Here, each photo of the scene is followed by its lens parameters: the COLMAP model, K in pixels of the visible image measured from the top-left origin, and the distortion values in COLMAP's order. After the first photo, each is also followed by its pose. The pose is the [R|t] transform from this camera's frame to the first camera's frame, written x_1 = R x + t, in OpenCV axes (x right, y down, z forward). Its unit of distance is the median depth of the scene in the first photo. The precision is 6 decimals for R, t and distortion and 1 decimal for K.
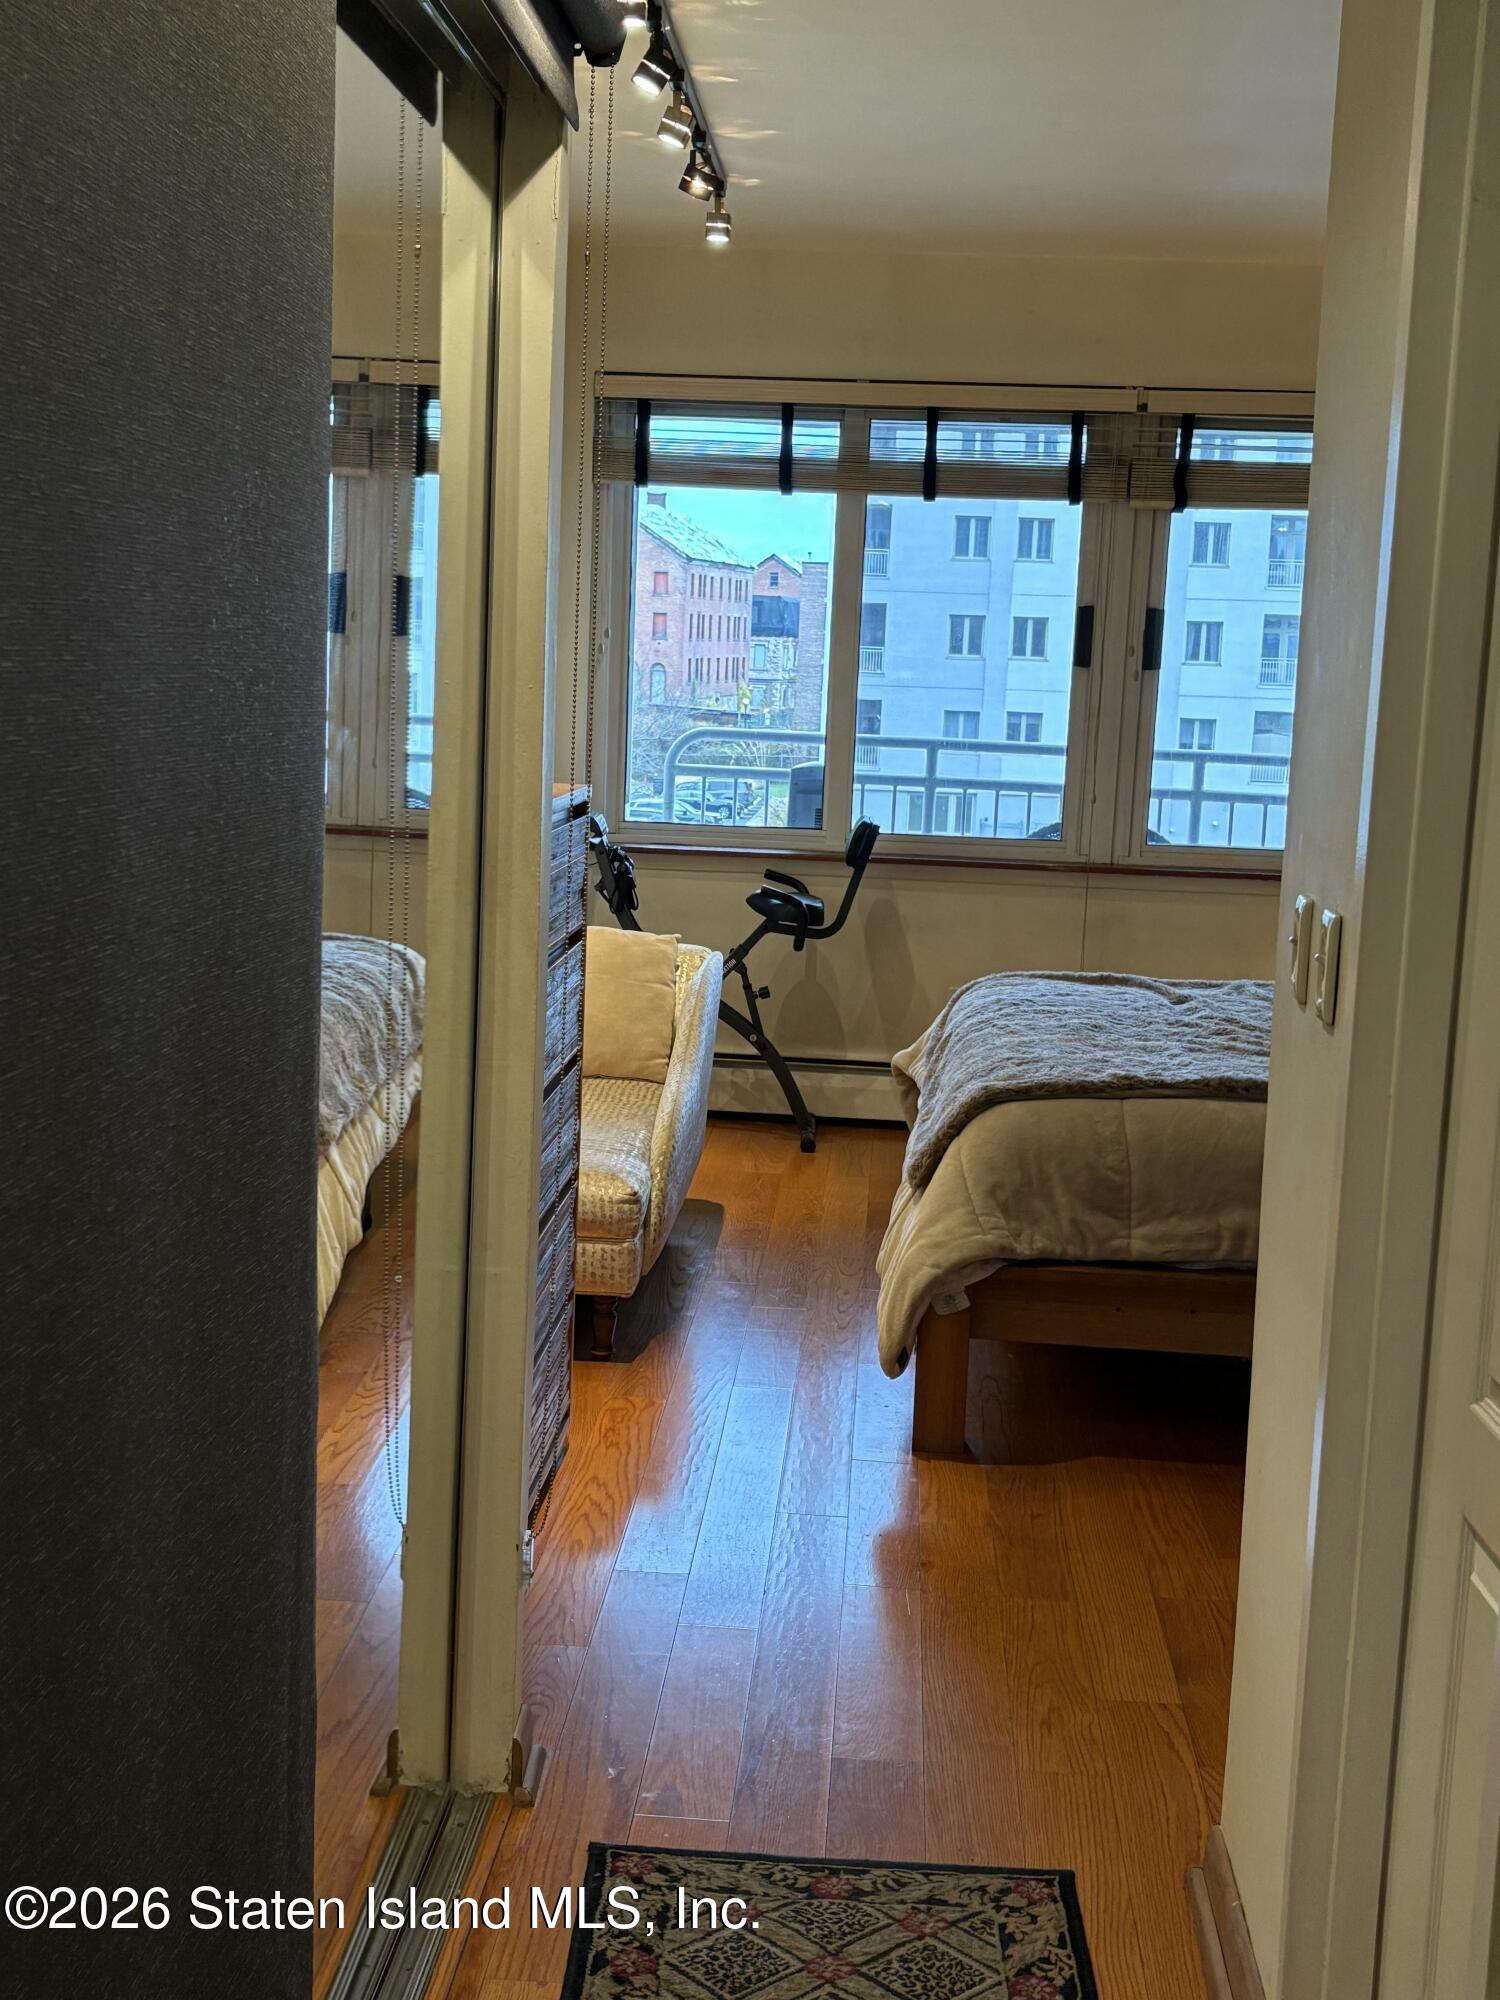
lens RADIAL K [[2295.5, 0, 750.0], [0, 2295.5, 1000.0], [0, 0, 1]] dist [0.243200, -0.846487]
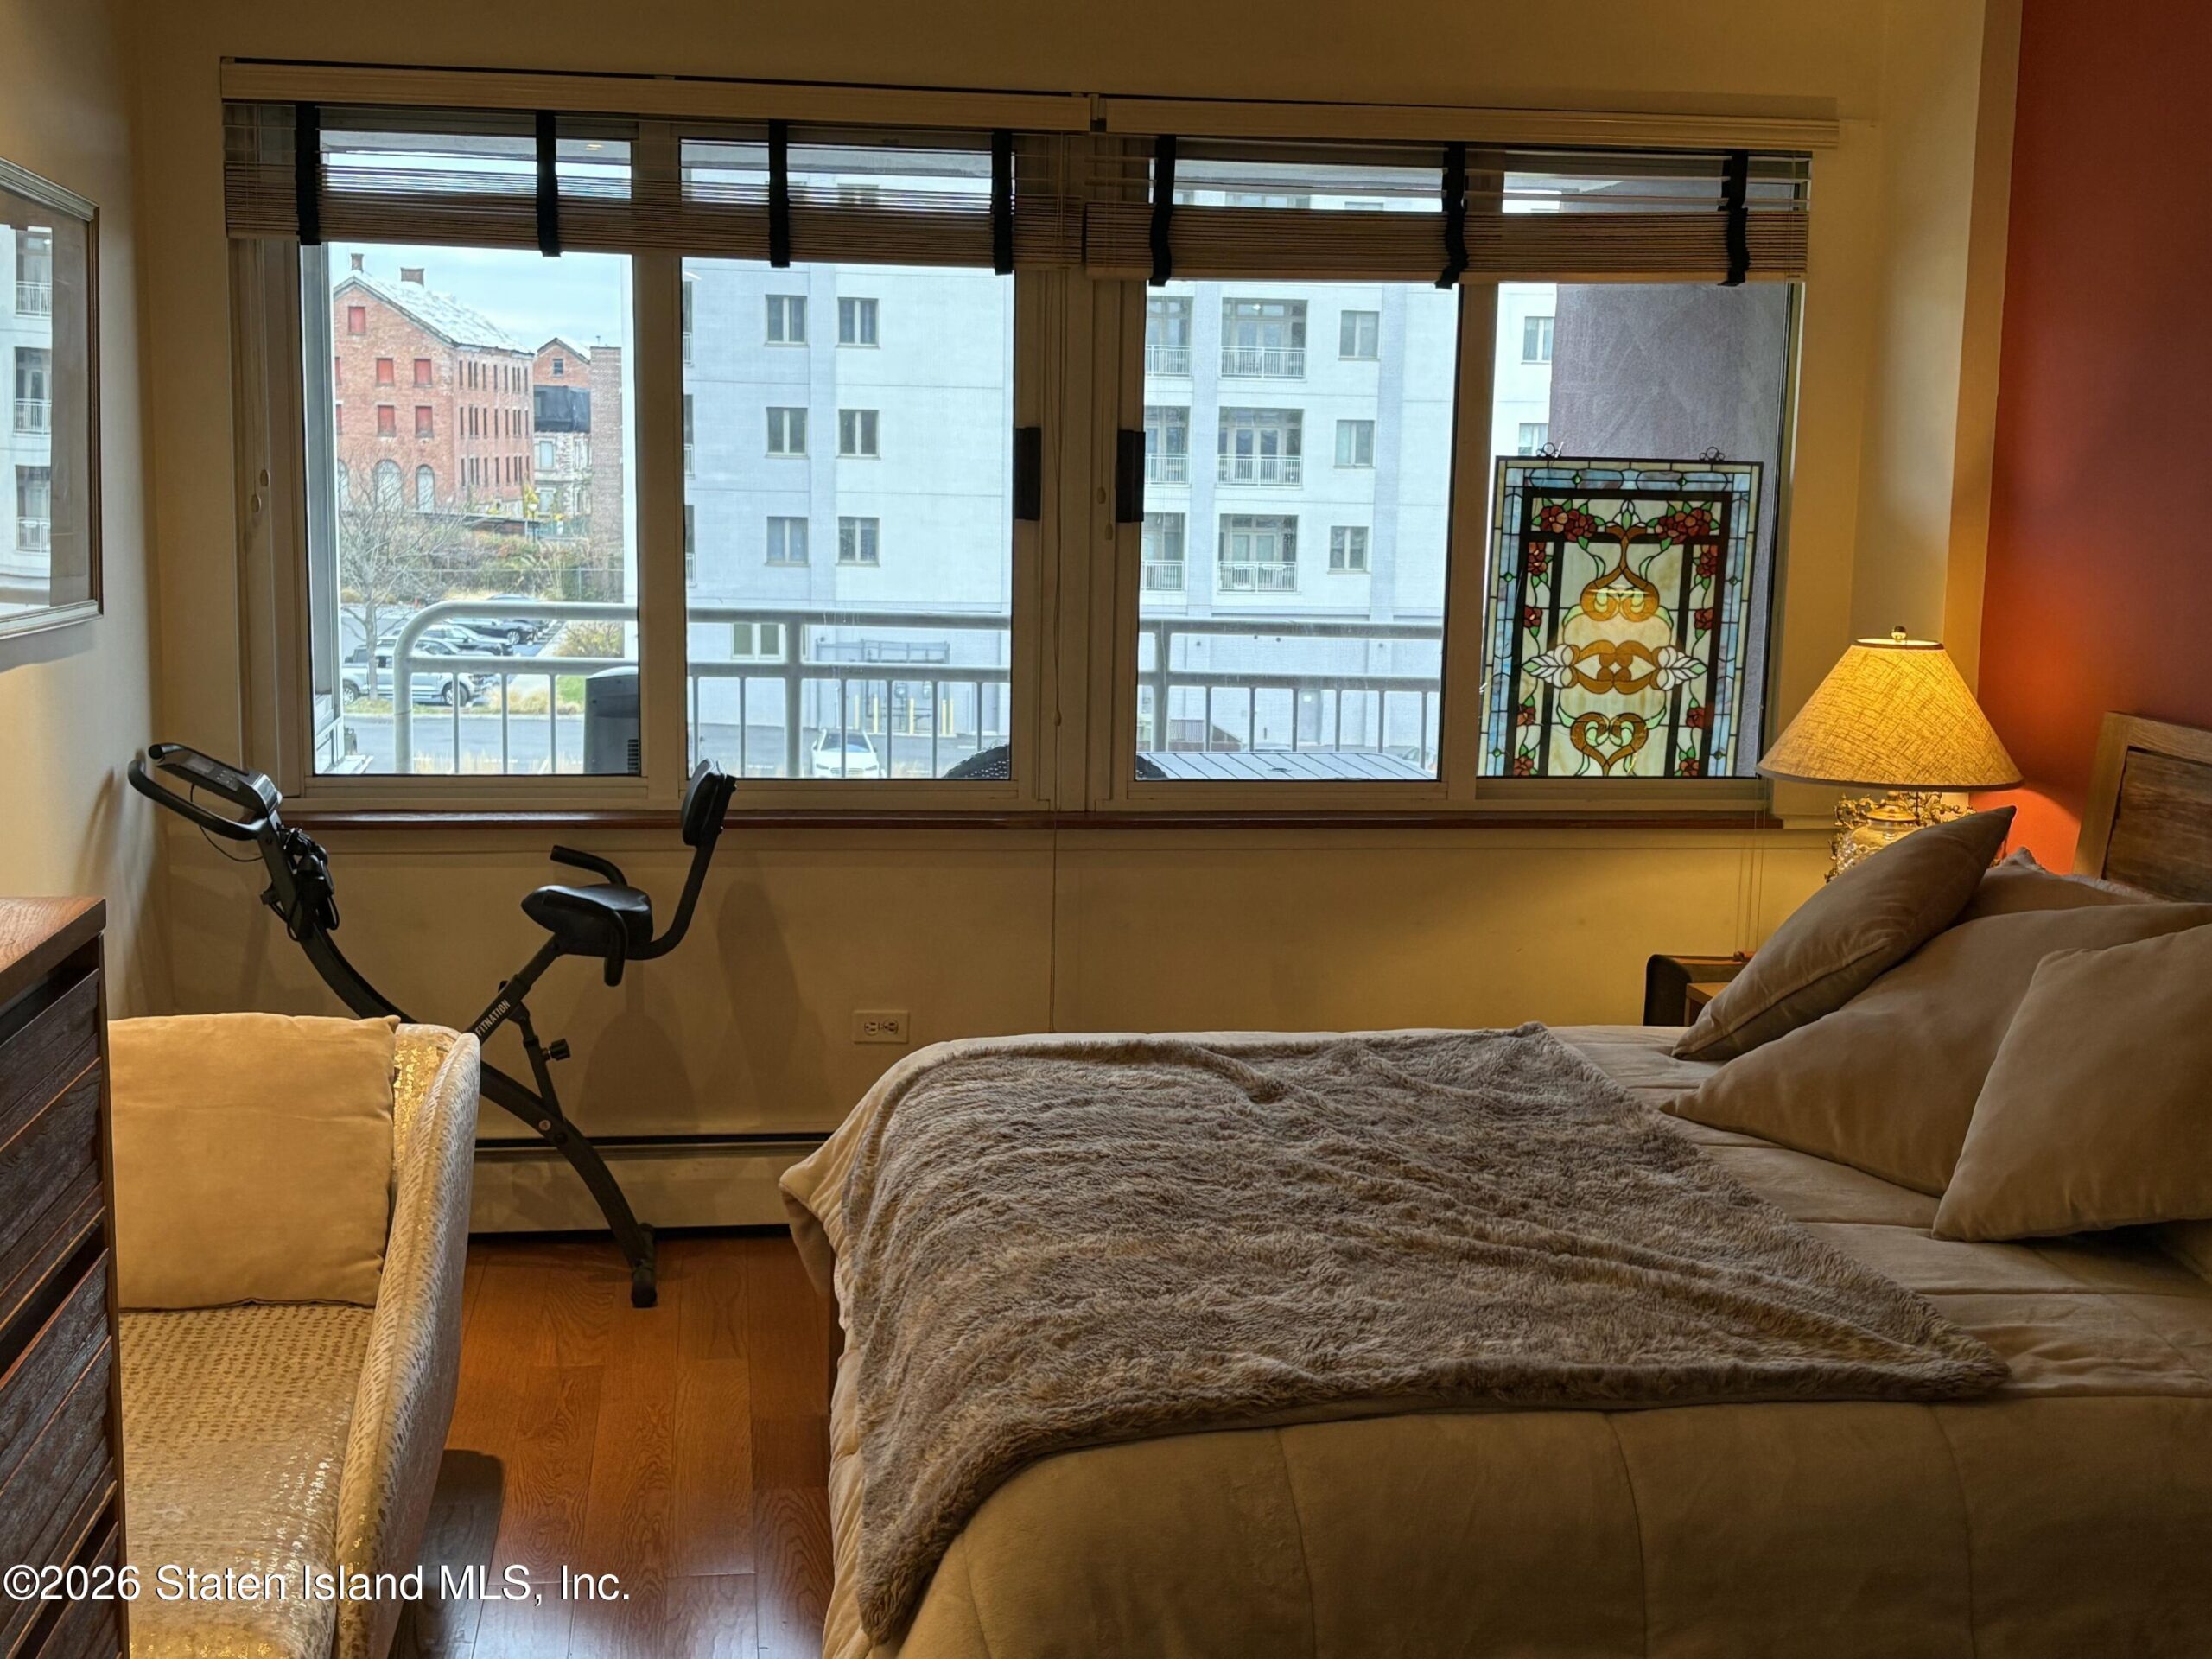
lens RADIAL K [[2538.8, 0, 1106.0], [0, 2538.8, 829.5], [0, 0, 1]] dist [0.243200, -0.846487]
pose [[0.976519, -0.052209, 0.209007, 0.008410], [0.052307, 0.998618, 0.005059, -0.057941], [-0.208983, 0.005992, 0.977901, 0.284487]]
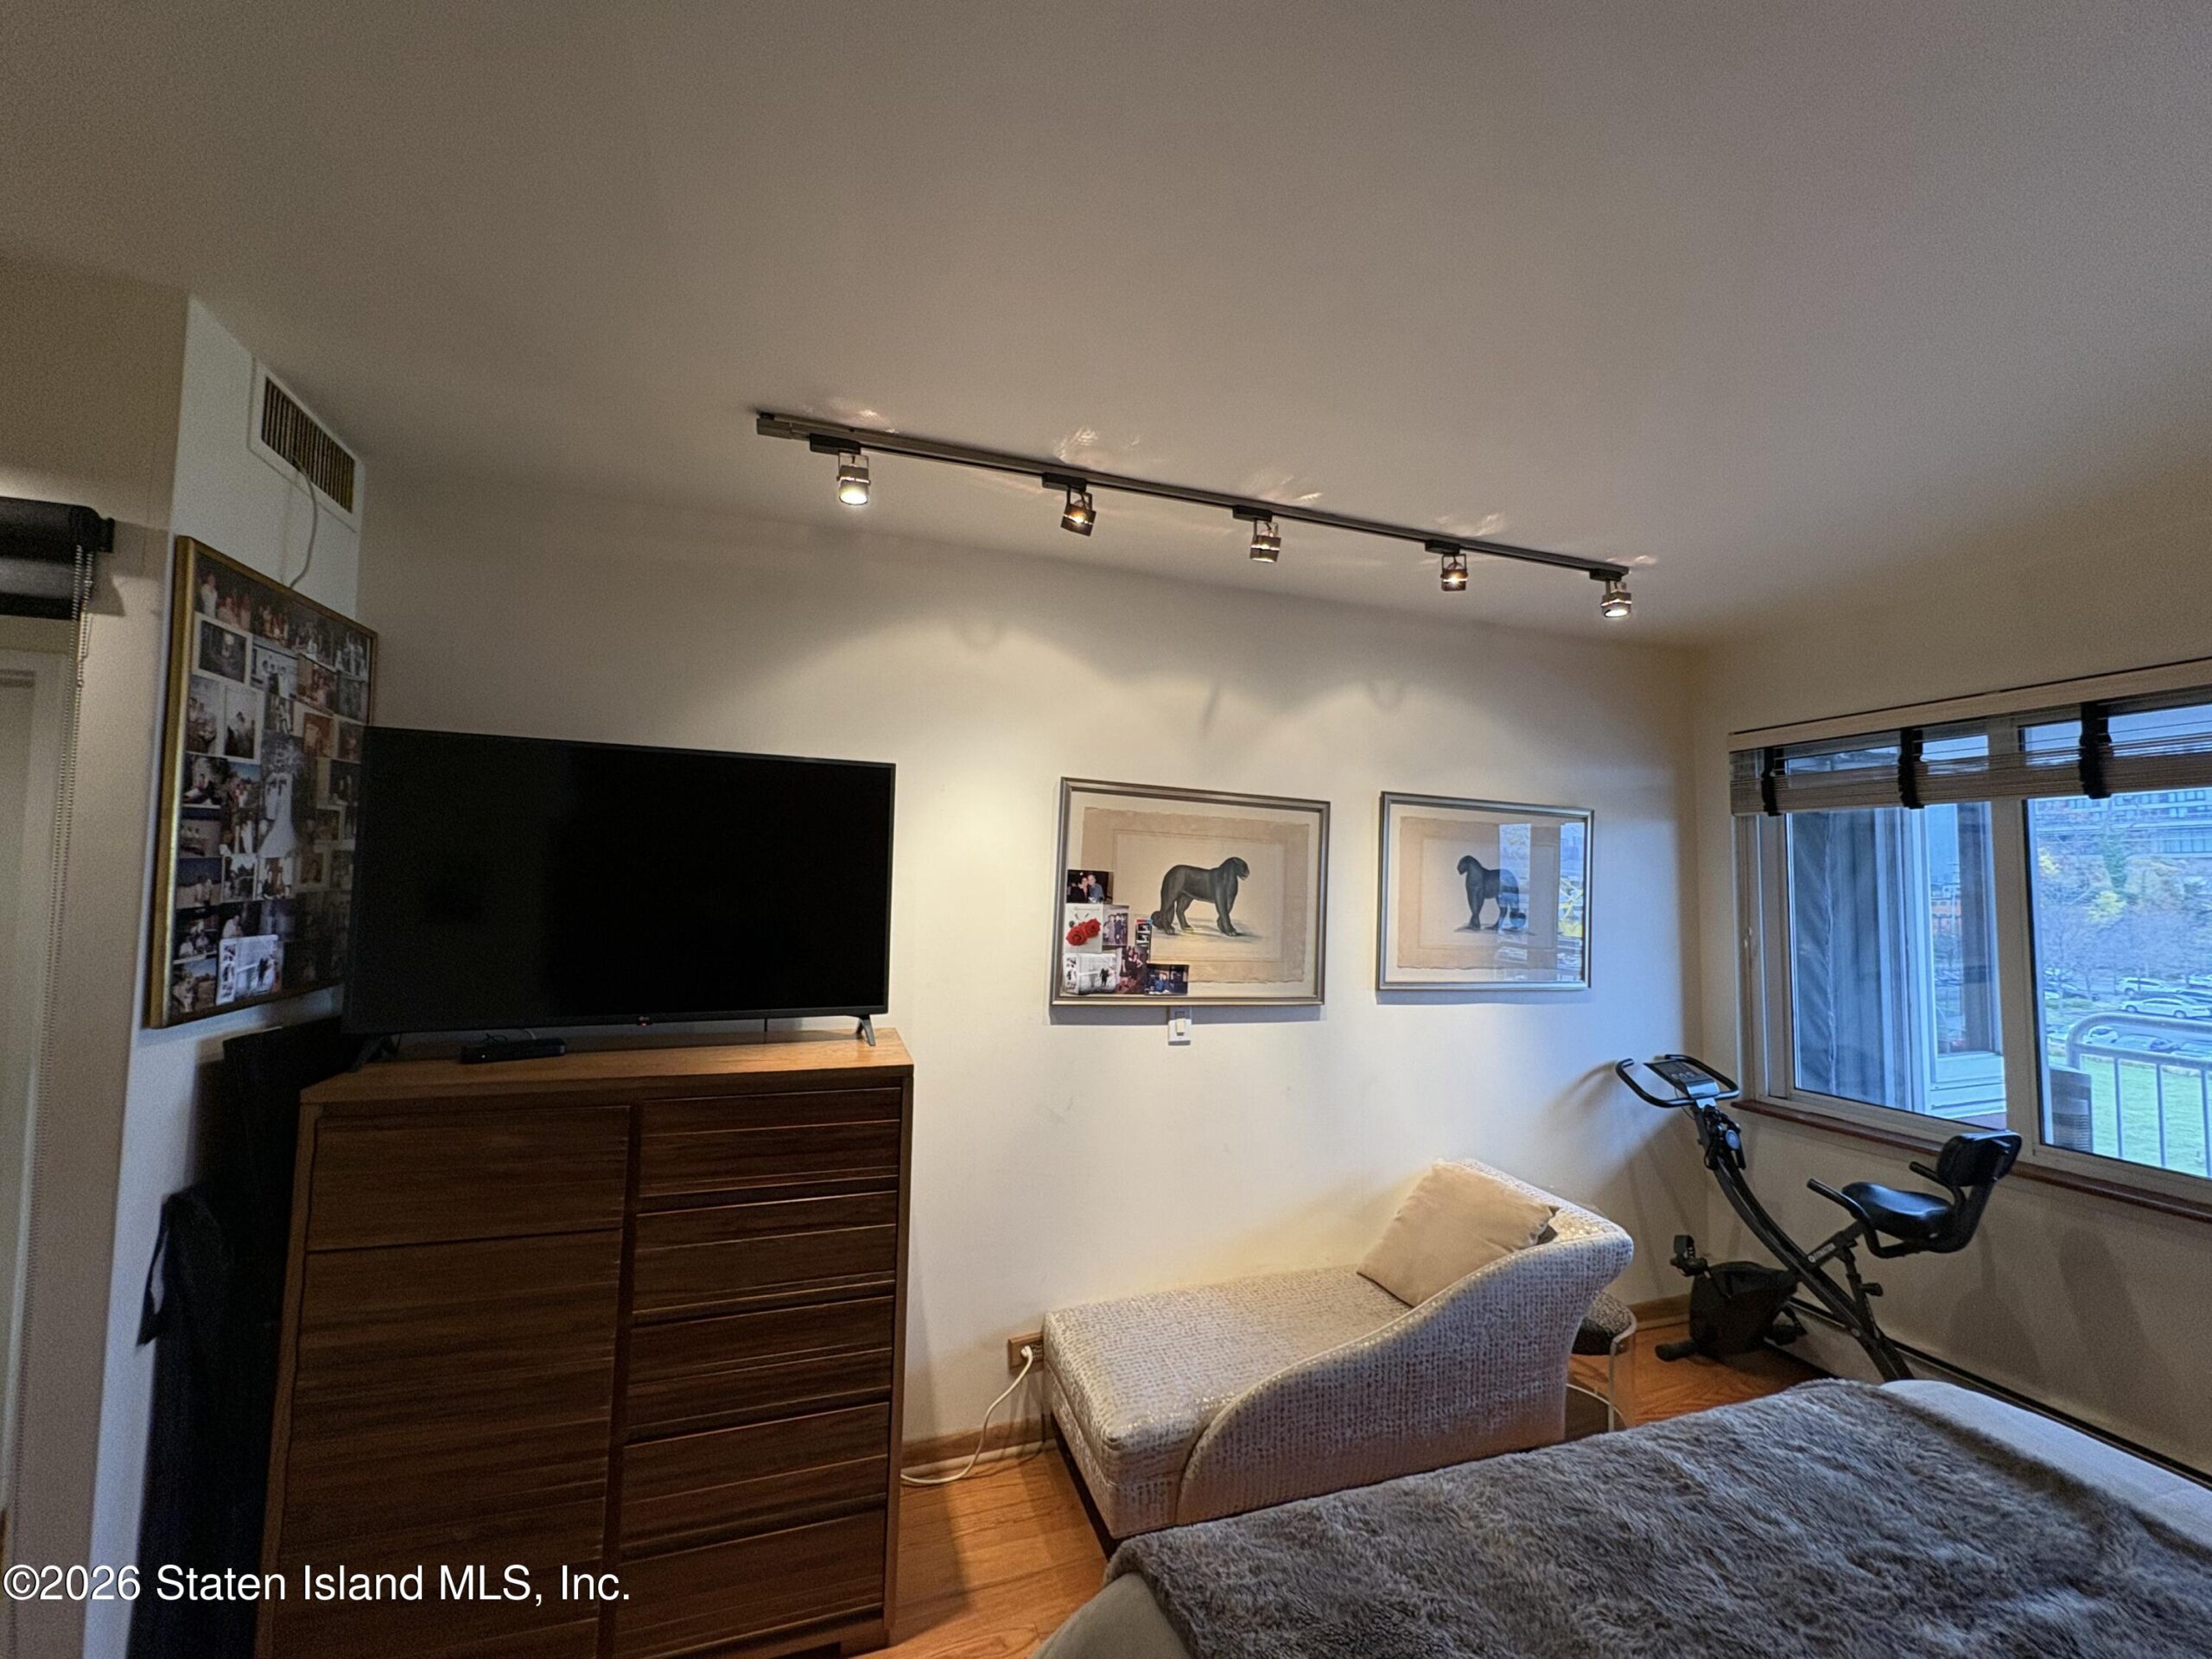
lens RADIAL K [[882.8, 0, 1106.0], [0, 882.8, 829.5], [0, 0, 1]] dist [0.000765, 0.000178]
pose [[0.383115, -0.092829, -0.919024, 0.249279], [-0.127557, 0.980088, -0.152172, -0.097819], [0.914851, 0.175528, 0.363645, 0.508301]]
